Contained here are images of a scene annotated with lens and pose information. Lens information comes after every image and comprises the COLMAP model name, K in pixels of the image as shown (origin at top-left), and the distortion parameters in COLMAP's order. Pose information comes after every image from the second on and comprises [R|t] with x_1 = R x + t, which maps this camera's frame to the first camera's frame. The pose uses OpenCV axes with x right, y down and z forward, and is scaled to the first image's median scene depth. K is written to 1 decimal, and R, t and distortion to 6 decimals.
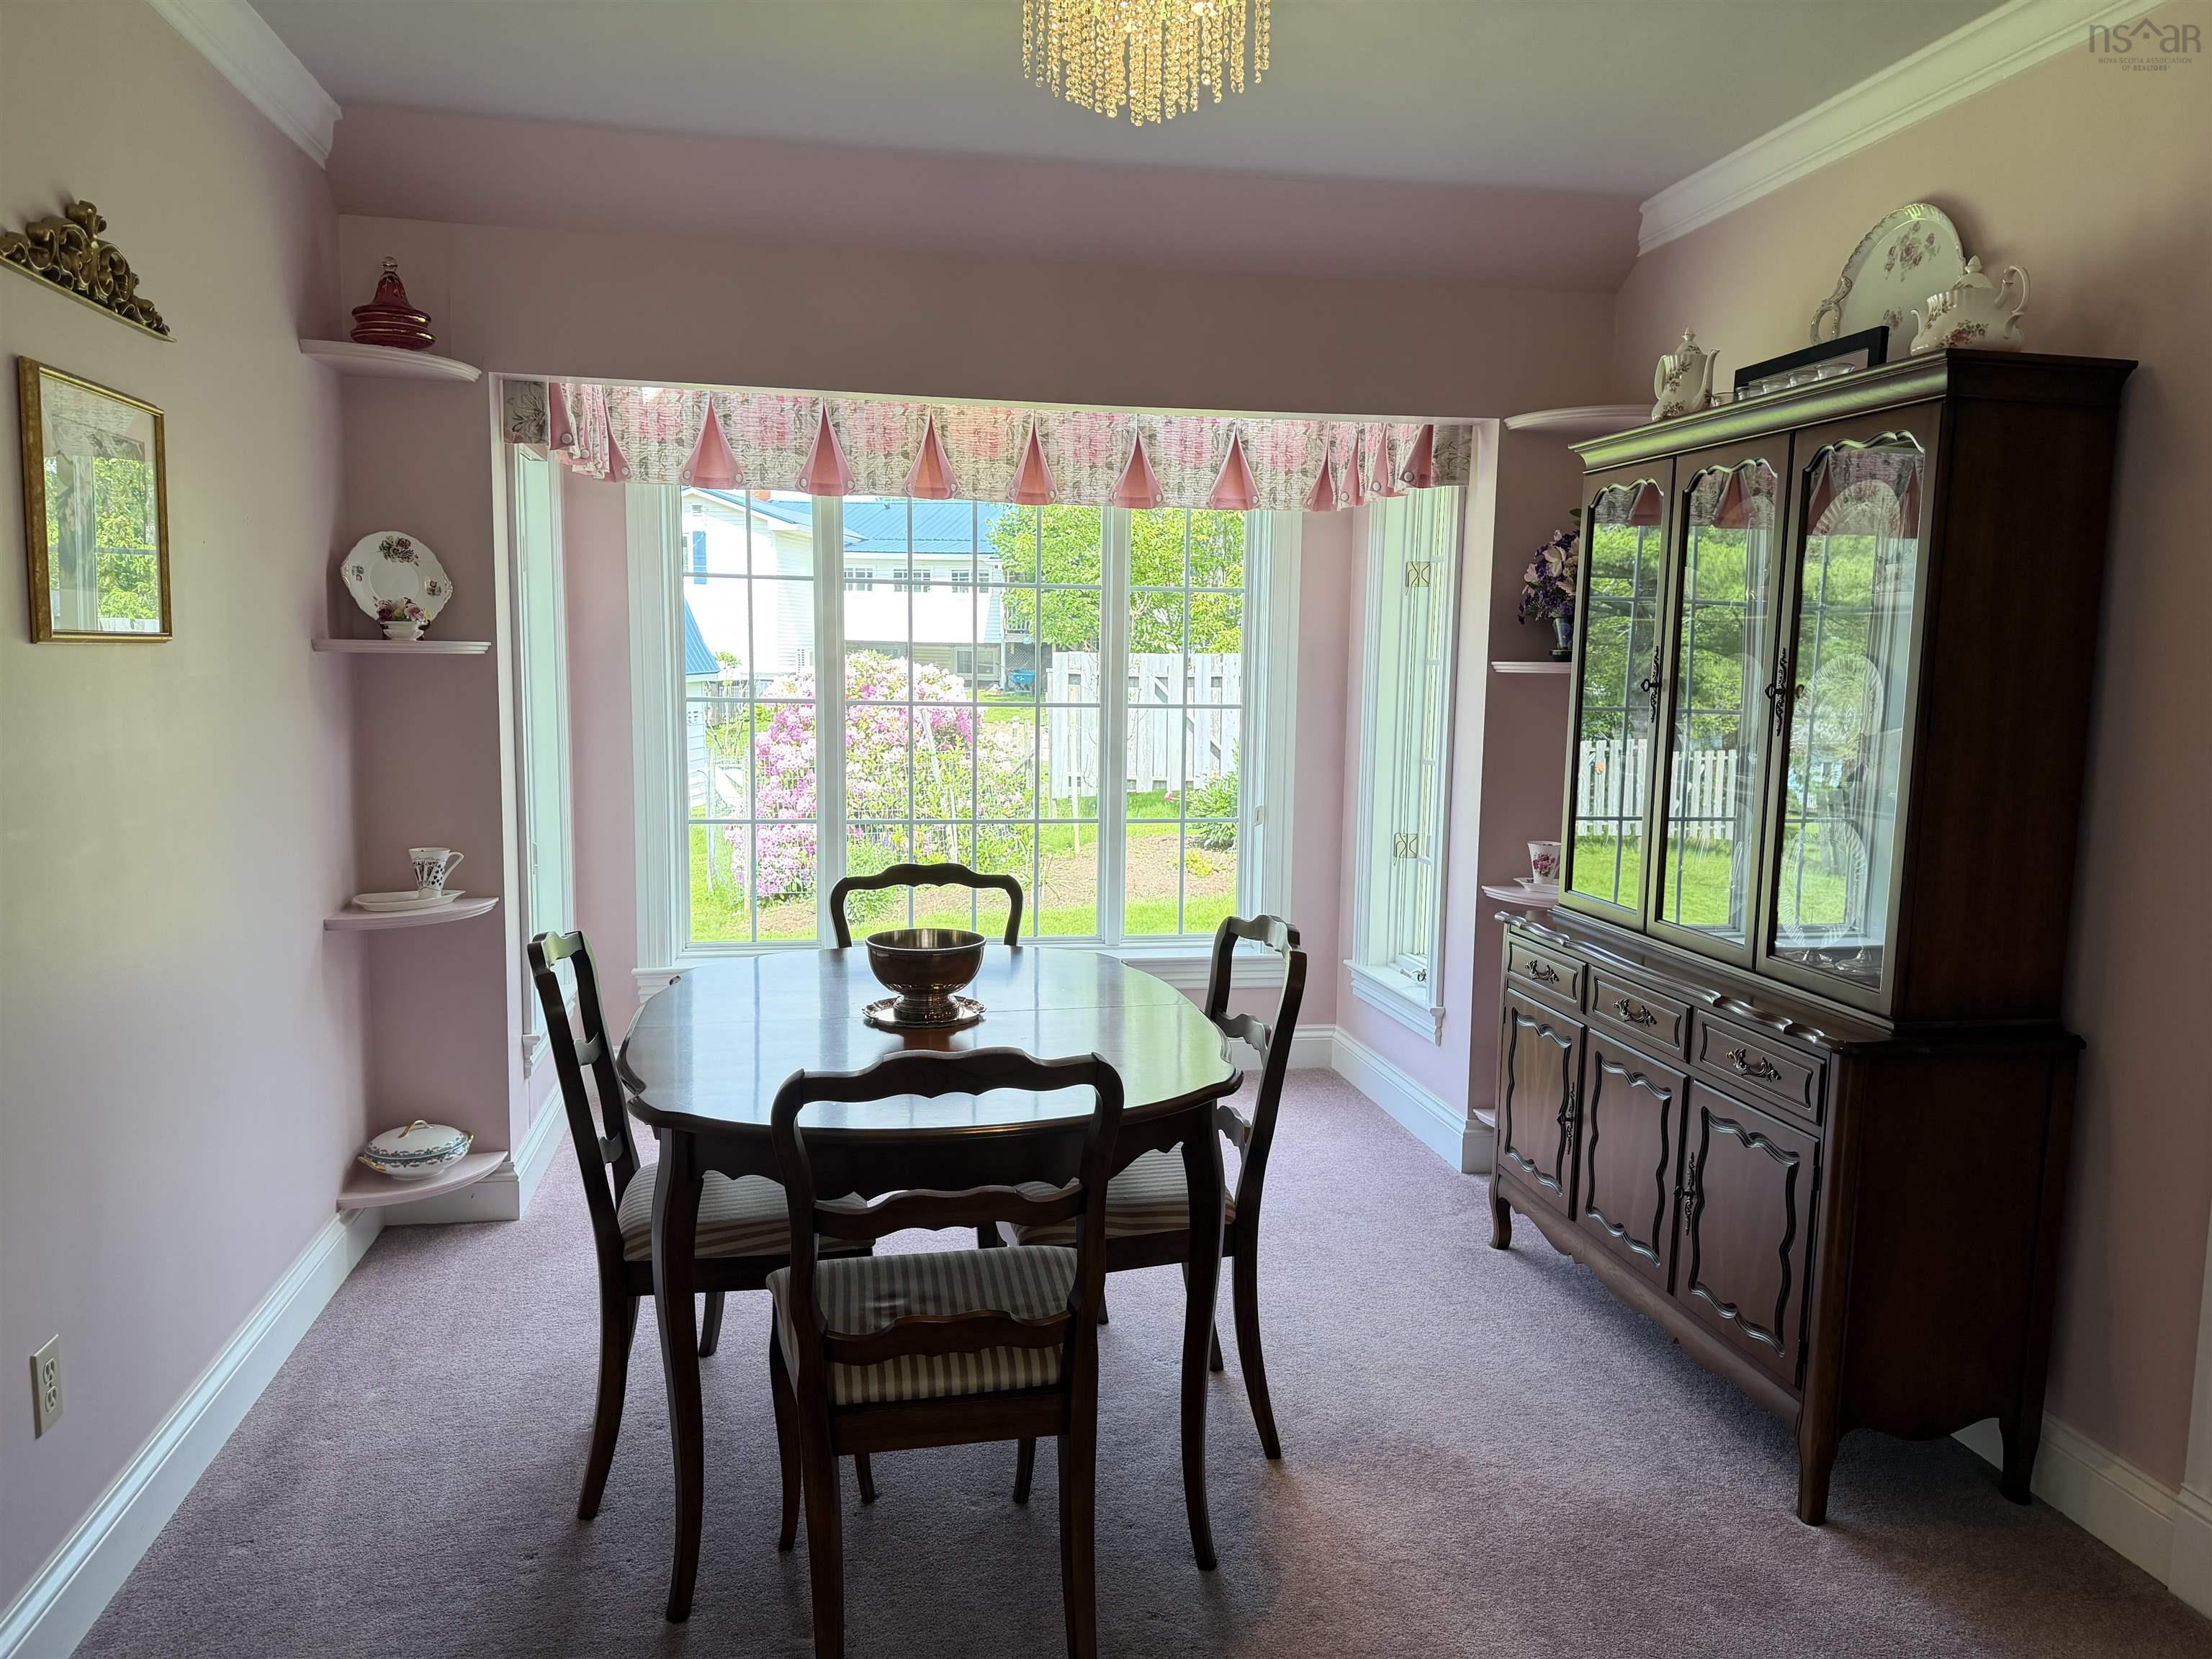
lens RADIAL K [[1576.4, 0, 1117.7], [0, 1576.4, 838.1], [0, 0, 1]] dist [-0.017196, -0.007492]
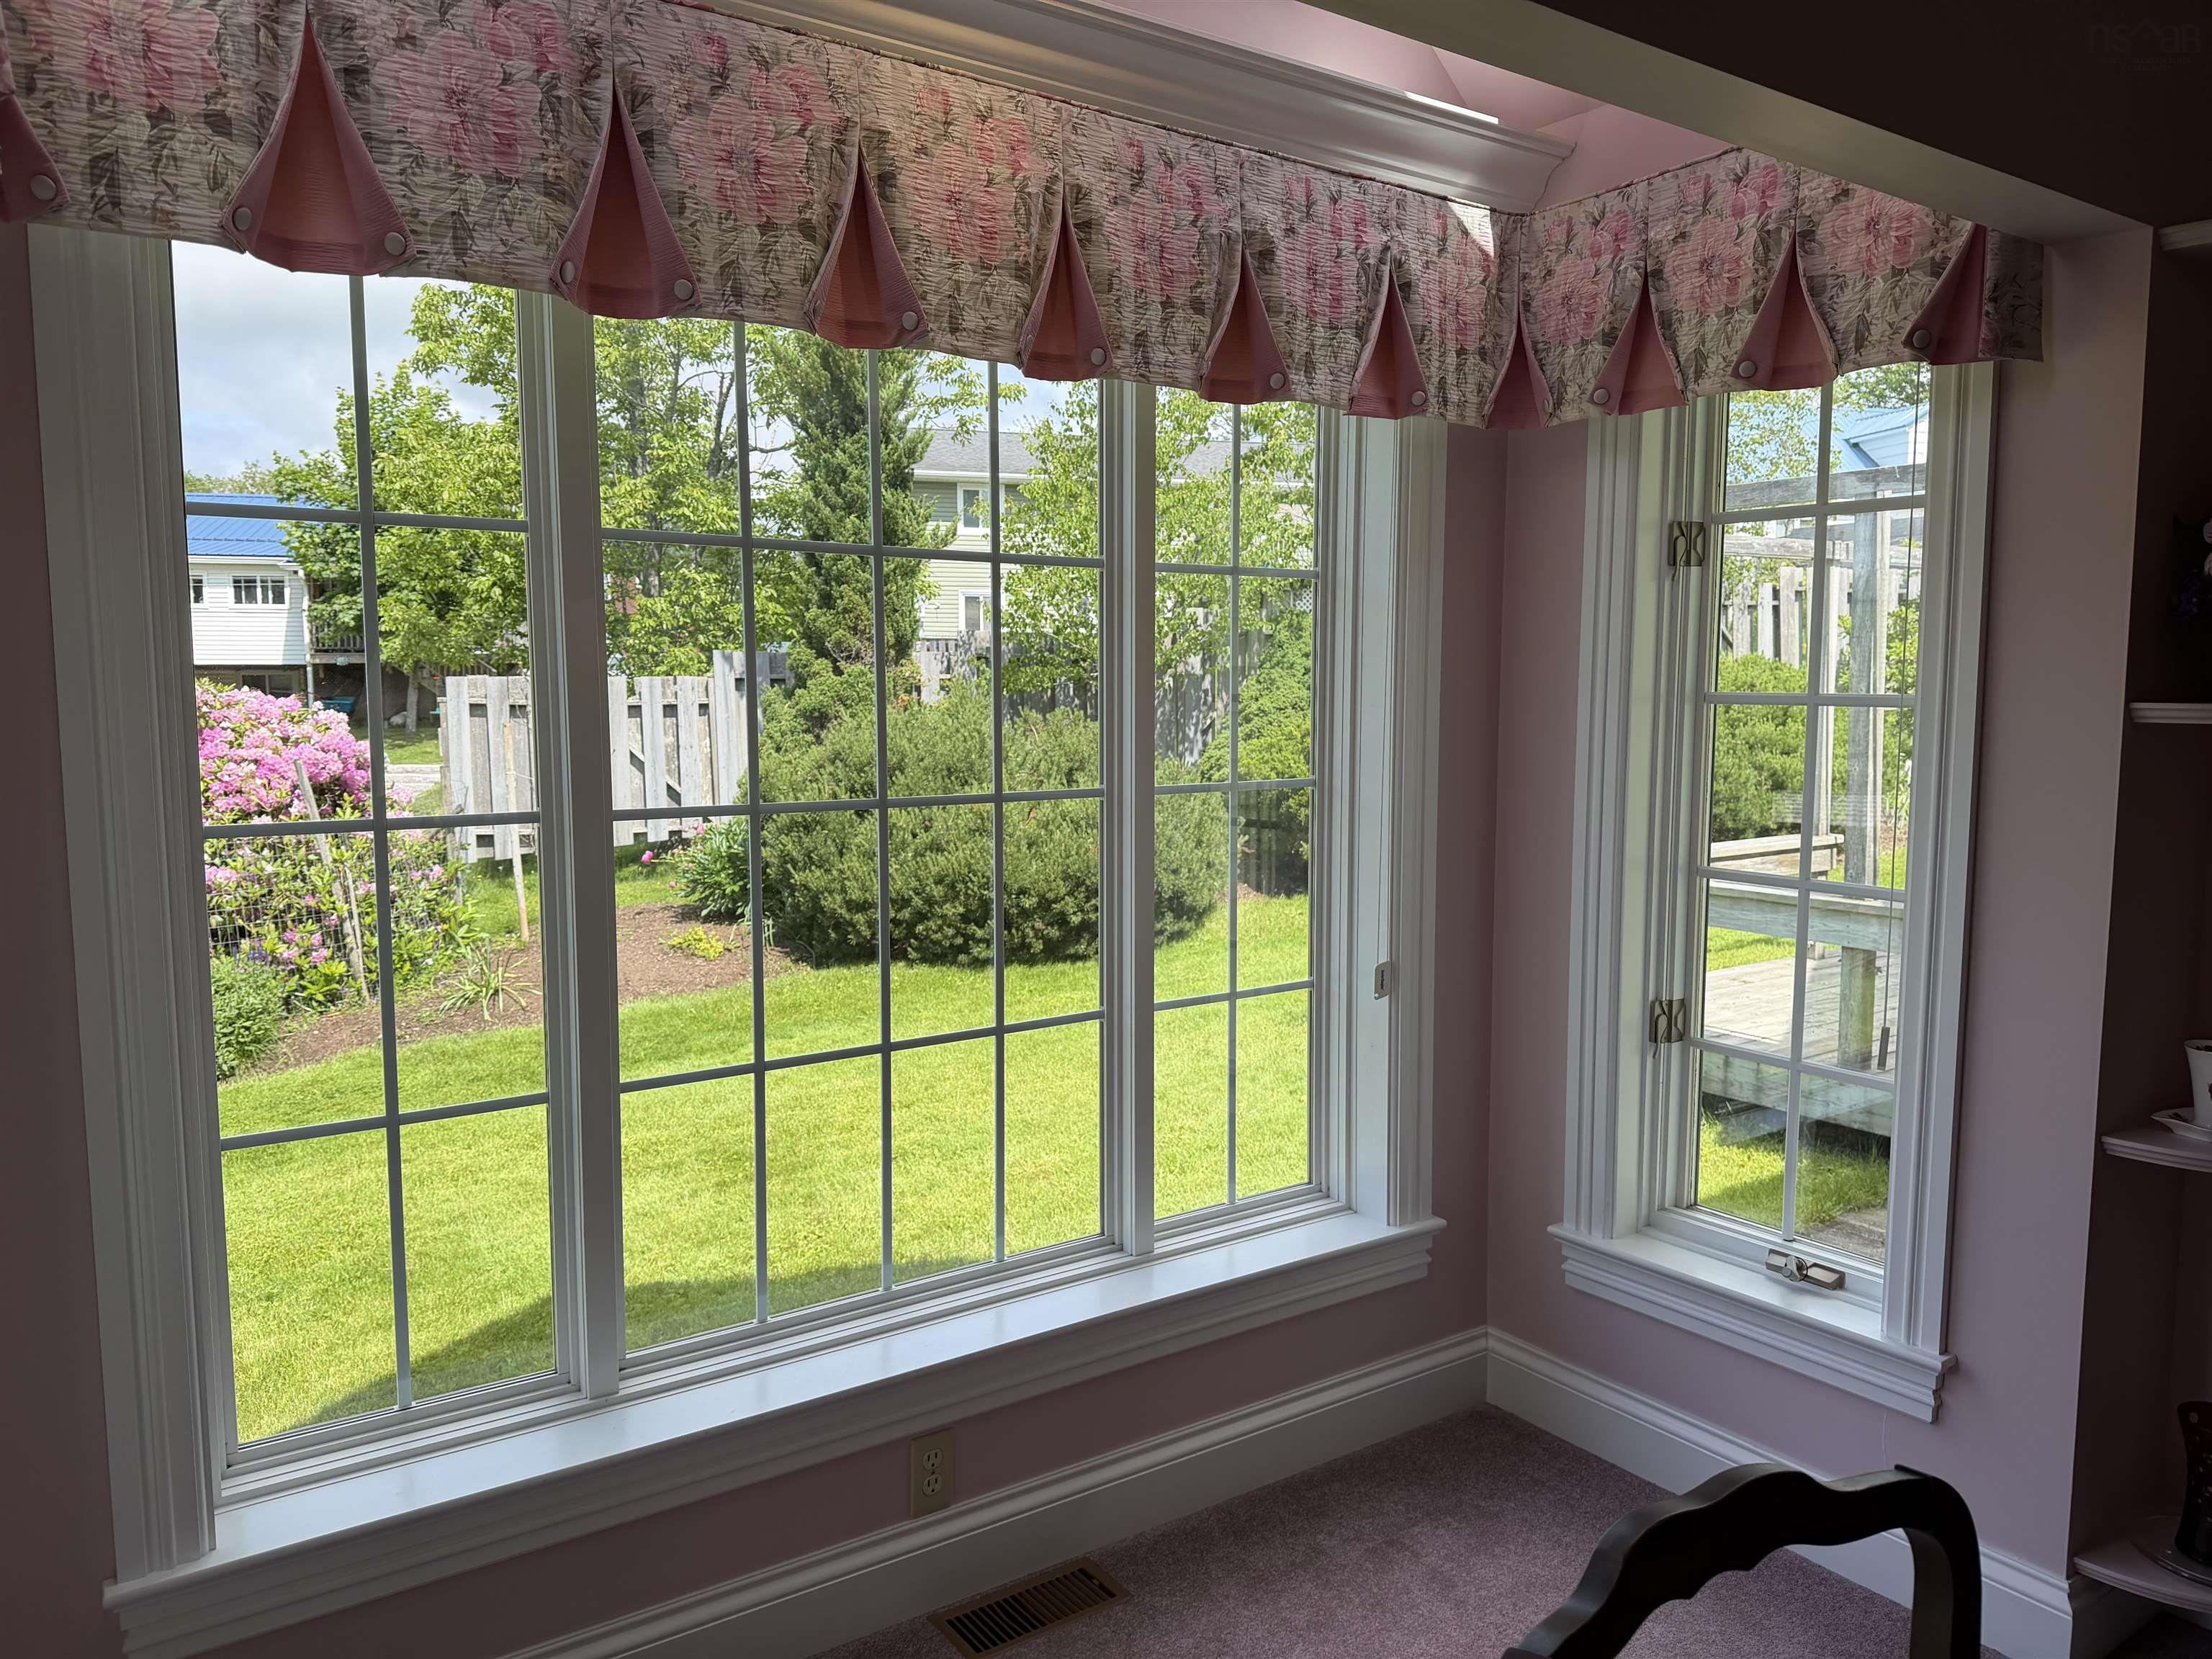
lens RADIAL K [[1576.4, 0, 1091.2], [0, 1576.4, 823.2], [0, 0, 1]] dist [-0.017196, -0.007492]
pose [[0.912127, -0.050766, 0.406751, -0.240142], [0.058567, 0.998261, -0.006744, -0.076777], [-0.405702, 0.029973, 0.913514, 0.579133]]
